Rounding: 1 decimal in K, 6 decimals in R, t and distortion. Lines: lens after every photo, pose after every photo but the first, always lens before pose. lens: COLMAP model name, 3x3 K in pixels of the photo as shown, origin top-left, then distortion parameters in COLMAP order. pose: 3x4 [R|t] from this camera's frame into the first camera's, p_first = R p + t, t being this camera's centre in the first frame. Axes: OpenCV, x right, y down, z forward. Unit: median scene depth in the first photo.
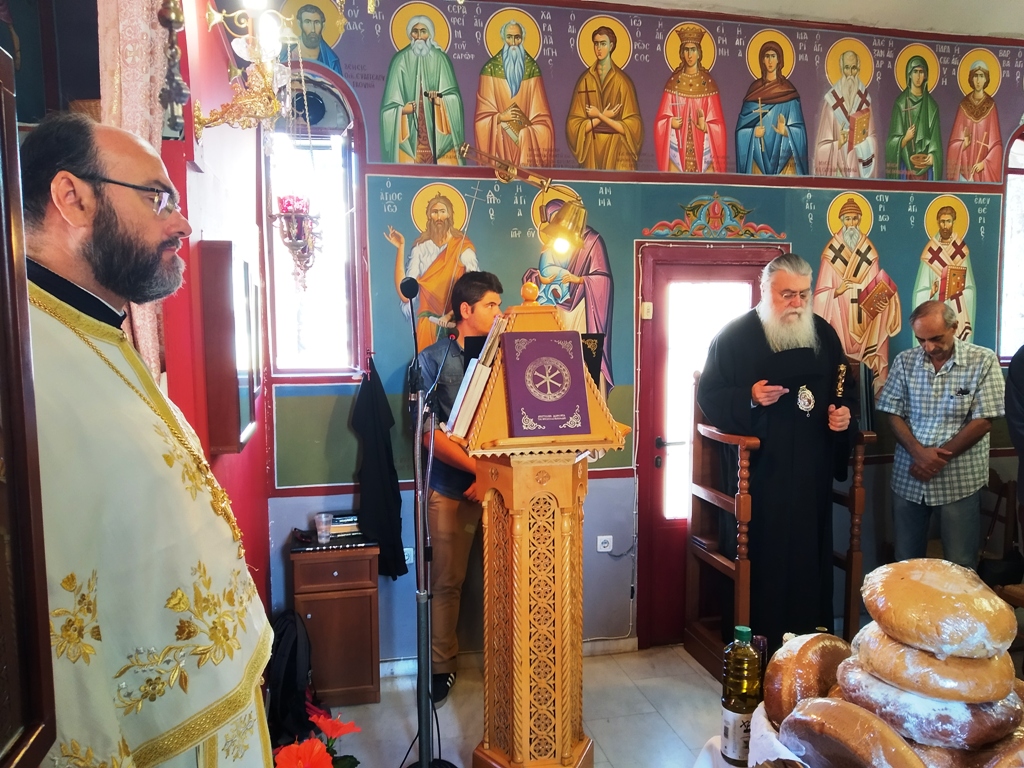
lens RADIAL K [[796.2, 0, 508.4], [0, 796.2, 388.6], [0, 0, 1]] dist [-0.001968, -0.005931]
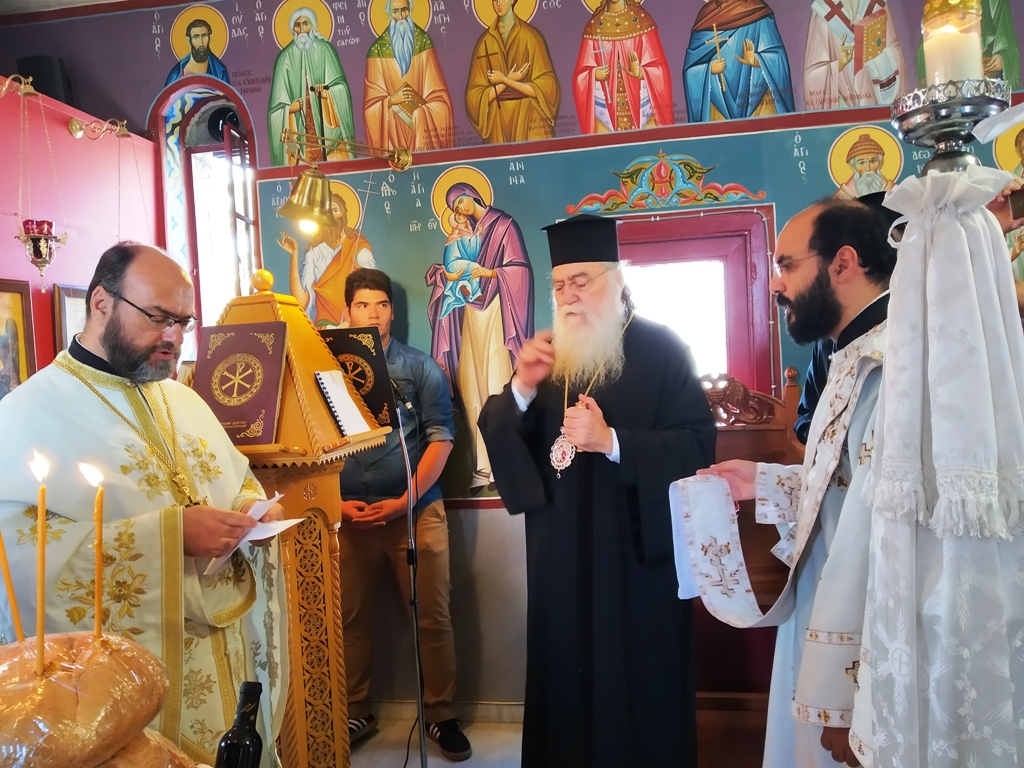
lens RADIAL K [[796.2, 0, 516.3], [0, 796.2, 383.1], [0, 0, 1]] dist [-0.001968, -0.005931]
pose [[0.923401, -0.030125, -0.382654, 0.442751], [0.010816, 0.998562, -0.052512, 0.026852], [0.383685, 0.044351, 0.922398, 0.229733]]
